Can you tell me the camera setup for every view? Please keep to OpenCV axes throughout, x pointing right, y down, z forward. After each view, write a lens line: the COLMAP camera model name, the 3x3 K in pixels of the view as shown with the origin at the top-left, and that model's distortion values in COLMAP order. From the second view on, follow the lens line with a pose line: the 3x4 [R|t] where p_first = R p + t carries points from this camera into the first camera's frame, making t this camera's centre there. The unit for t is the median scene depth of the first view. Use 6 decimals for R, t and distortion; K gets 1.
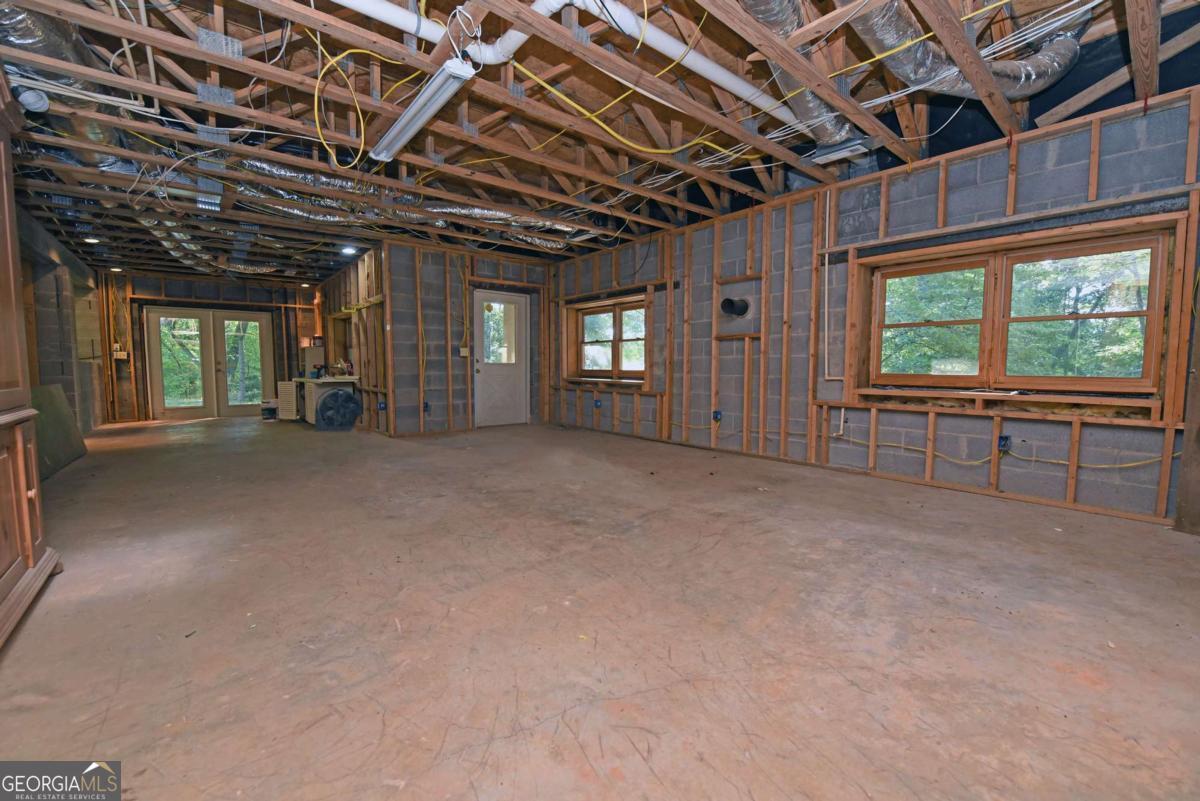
lens RADIAL K [[479.8, 0, 597.5], [0, 479.8, 398.9], [0, 0, 1]] dist [-0.012360, -0.001671]
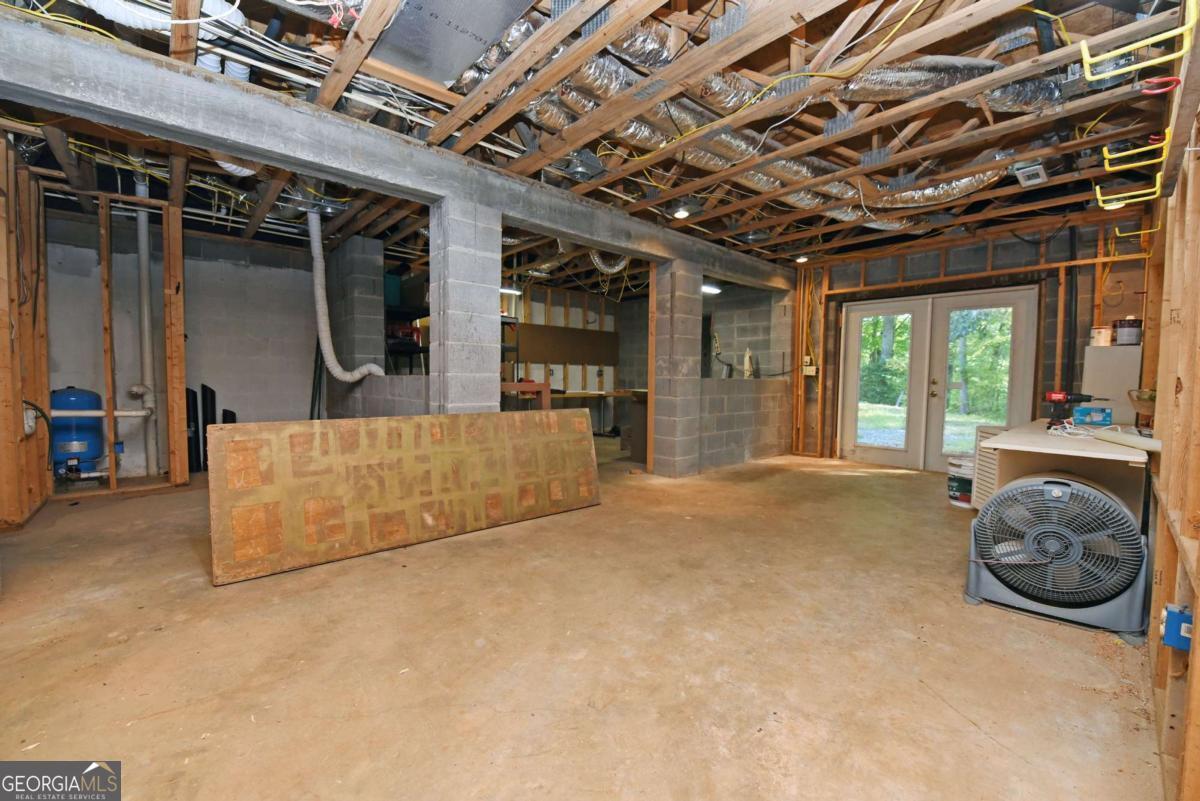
lens RADIAL K [[479.8, 0, 597.3], [0, 479.8, 400.9], [0, 0, 1]] dist [-0.012360, -0.001671]
pose [[0.032728, 0.052504, -0.998084, -0.227498], [-0.082433, 0.995359, 0.049658, -0.052952], [0.996059, 0.080650, 0.036904, 0.625293]]
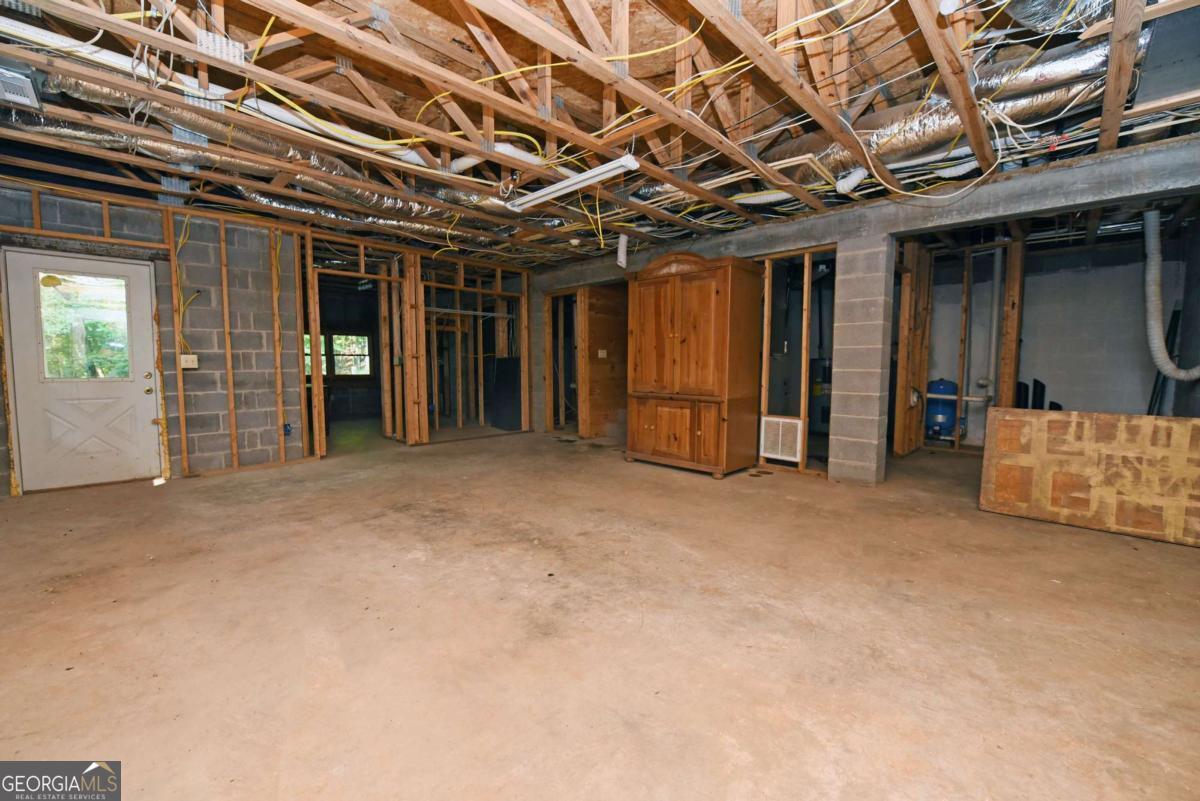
lens RADIAL K [[479.8, 0, 598.0], [0, 479.8, 401.3], [0, 0, 1]] dist [-0.012360, -0.001671]
pose [[-0.995690, 0.008710, -0.092338, -0.120978], [-0.005304, 0.988603, 0.150450, -0.074353], [0.092596, 0.150291, -0.984296, 0.799023]]
